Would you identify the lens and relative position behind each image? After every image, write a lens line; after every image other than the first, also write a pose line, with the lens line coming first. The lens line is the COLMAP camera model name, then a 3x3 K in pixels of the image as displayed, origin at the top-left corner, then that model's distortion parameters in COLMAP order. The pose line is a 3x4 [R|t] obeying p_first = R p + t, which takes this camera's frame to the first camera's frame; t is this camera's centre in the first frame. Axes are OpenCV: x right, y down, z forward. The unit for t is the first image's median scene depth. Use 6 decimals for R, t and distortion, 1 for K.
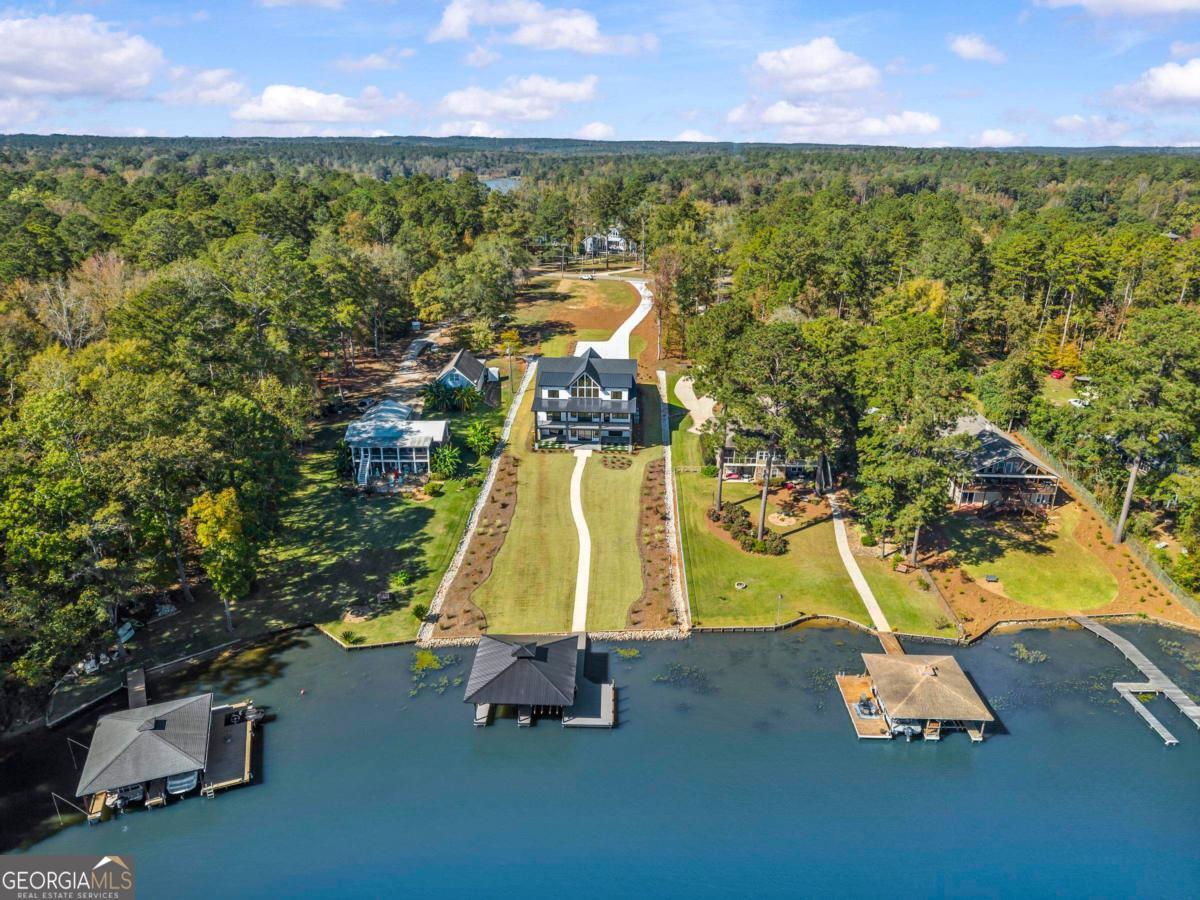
lens RADIAL K [[816.0, 0, 592.3], [0, 816.0, 451.2], [0, 0, 1]] dist [0.021261, -0.033779]
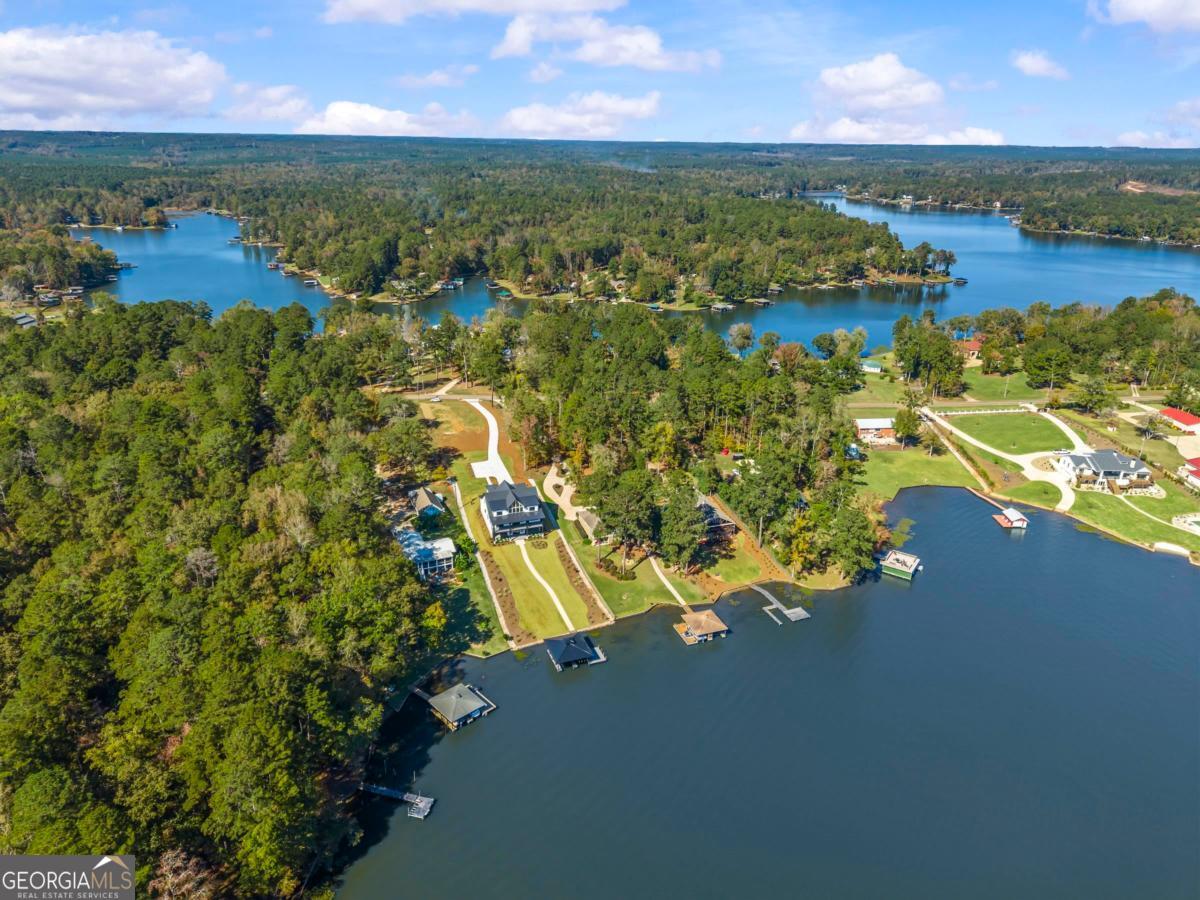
lens RADIAL K [[816.0, 0, 599.7], [0, 816.0, 446.8], [0, 0, 1]] dist [0.021261, -0.033779]
pose [[0.923985, -0.130577, 0.359446, -0.614066], [0.126329, 0.991357, 0.035393, -0.325739], [-0.360960, 0.012706, 0.932495, -1.068504]]
